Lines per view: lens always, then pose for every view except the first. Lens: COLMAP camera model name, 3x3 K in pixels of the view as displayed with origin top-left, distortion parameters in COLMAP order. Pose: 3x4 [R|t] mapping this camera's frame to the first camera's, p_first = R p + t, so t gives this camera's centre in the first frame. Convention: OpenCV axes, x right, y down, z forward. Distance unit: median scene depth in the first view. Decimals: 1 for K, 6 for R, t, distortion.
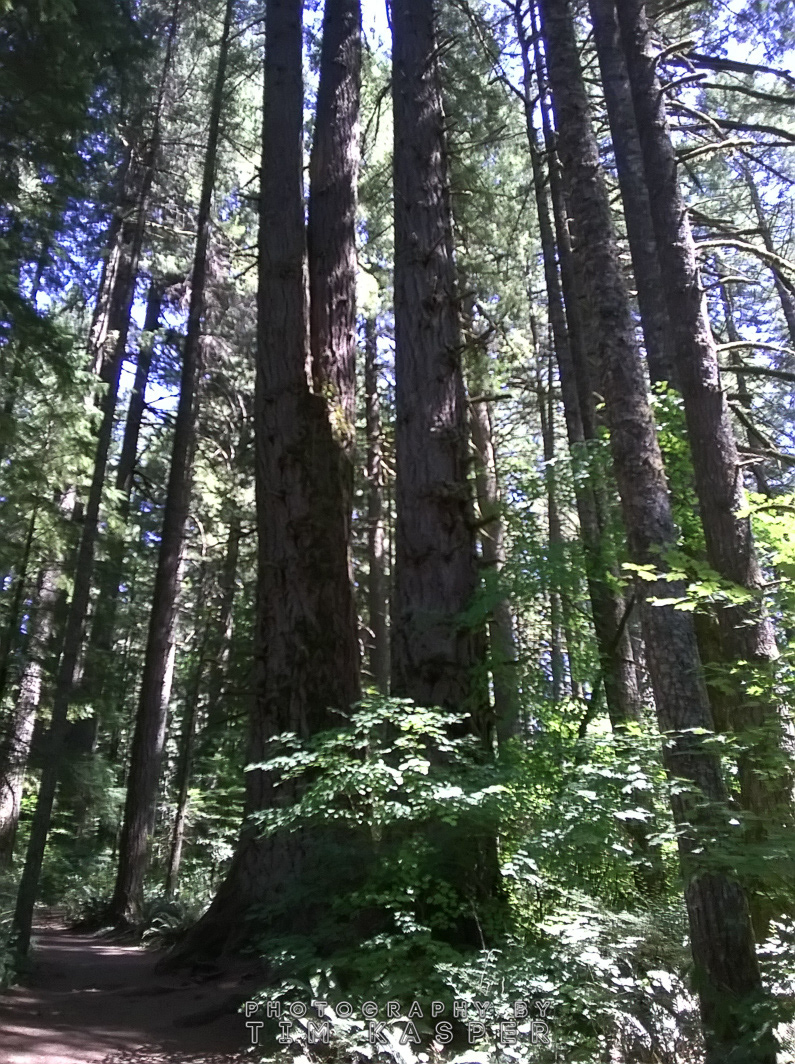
lens RADIAL K [[837.3, 0, 395.9], [0, 837.3, 542.1], [0, 0, 1]] dist [0.028337, -0.038735]
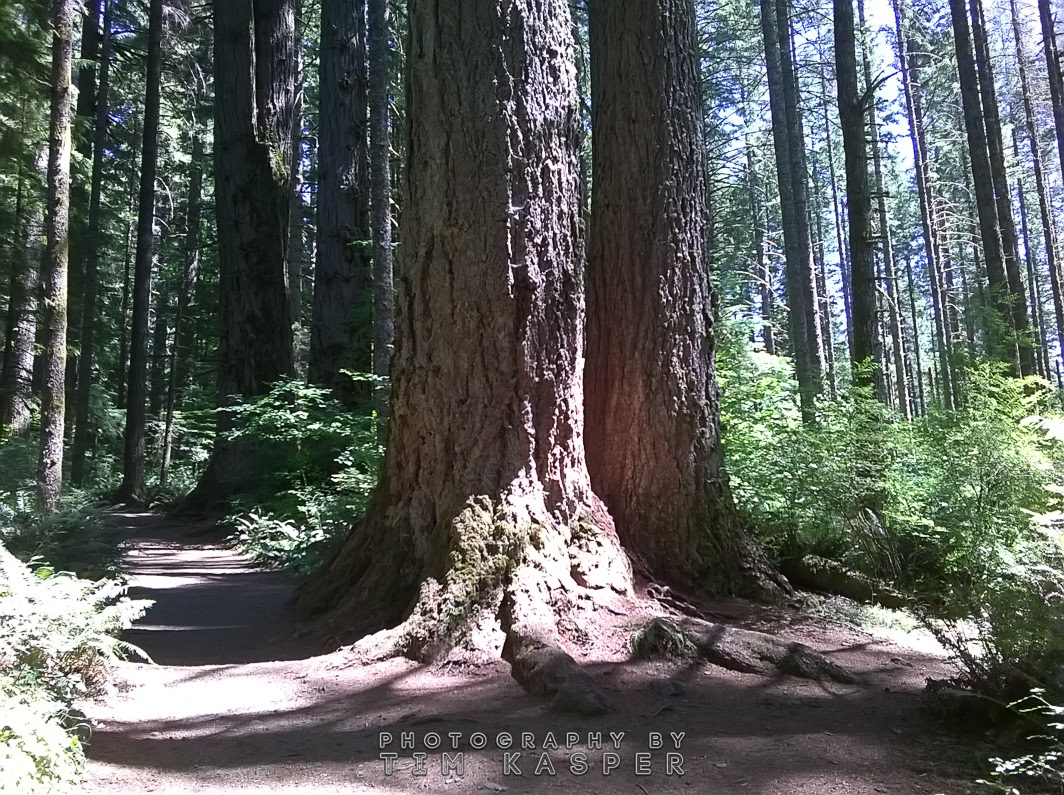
lens RADIAL K [[837.3, 0, 533.3], [0, 837.3, 395.3], [0, 0, 1]] dist [0.028337, -0.038735]
pose [[0.982035, 0.016531, 0.187972, 0.089458], [-0.067739, 0.960640, 0.269409, -0.174730], [-0.176120, -0.277303, 0.944503, -0.483676]]
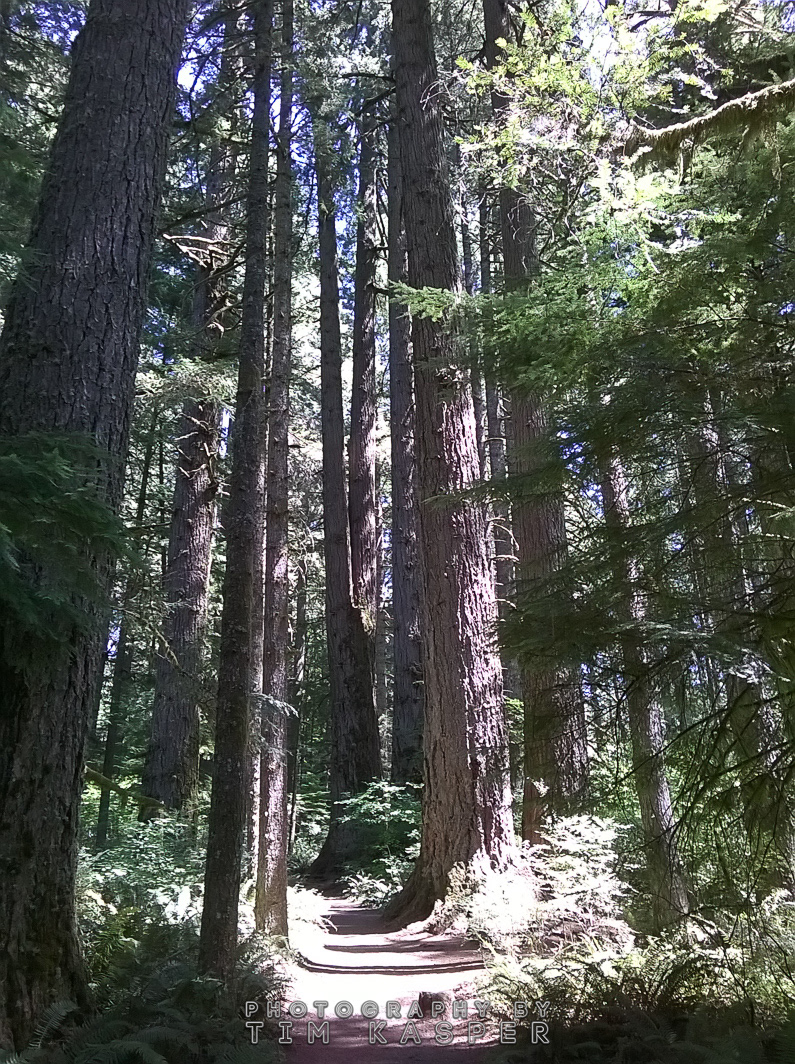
lens RADIAL K [[837.3, 0, 389.0], [0, 837.3, 531.2], [0, 0, 1]] dist [0.028337, -0.038735]
pose [[0.996414, -0.038028, -0.075581, 0.143241], [0.039652, 0.999012, 0.020091, -0.387566], [0.074742, -0.023016, 0.996937, -0.994093]]
